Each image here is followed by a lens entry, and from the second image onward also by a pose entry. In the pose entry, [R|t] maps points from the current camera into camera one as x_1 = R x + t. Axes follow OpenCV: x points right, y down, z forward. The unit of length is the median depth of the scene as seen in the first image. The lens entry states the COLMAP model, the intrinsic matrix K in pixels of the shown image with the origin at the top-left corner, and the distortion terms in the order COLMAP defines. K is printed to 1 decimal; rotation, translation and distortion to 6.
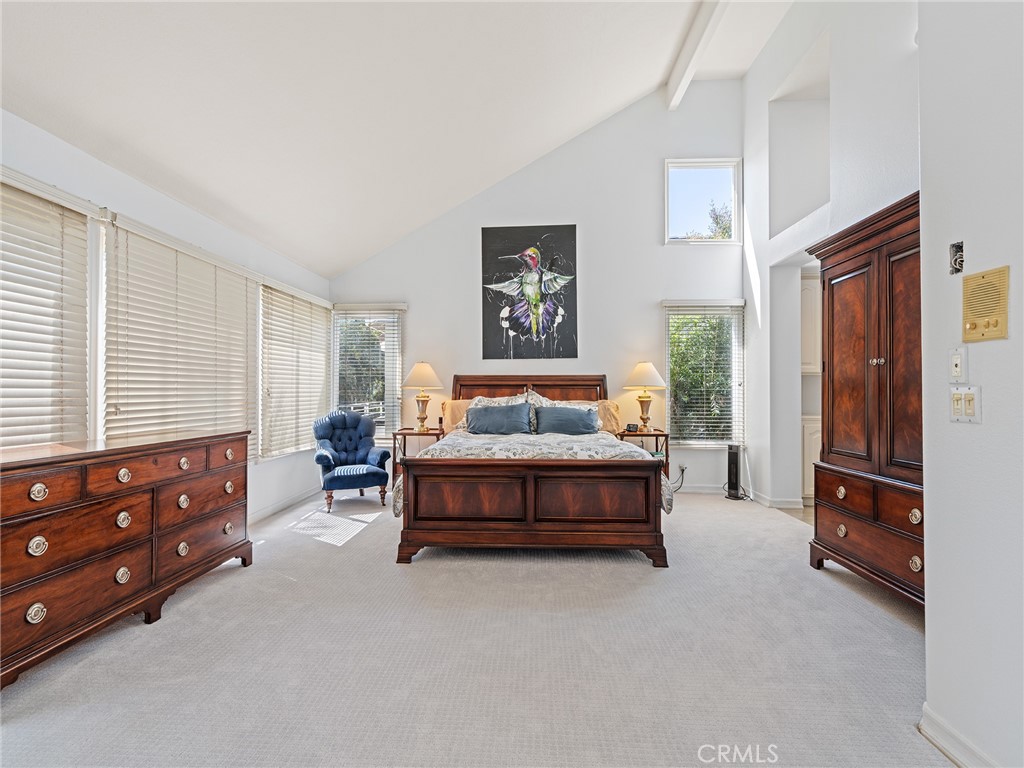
lens RADIAL K [[480.4, 0, 512.0], [0, 480.4, 384.0], [0, 0, 1]] dist [-0.000221, -0.000058]
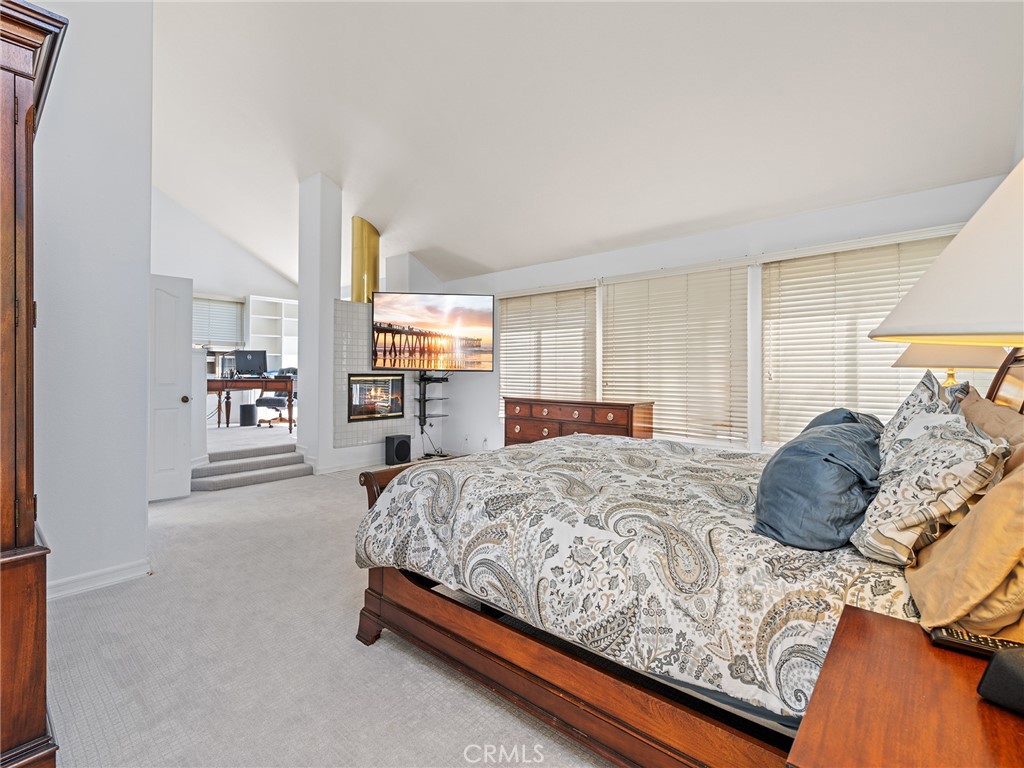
lens RADIAL K [[480.4, 0, 512.0], [0, 480.4, 384.0], [0, 0, 1]] dist [-0.000221, -0.000058]
pose [[-0.618375, 0.024256, -0.785509, 0.876417], [0.013848, 0.999705, 0.019969, 0.011360], [0.785761, 0.001471, -0.618528, 1.910244]]
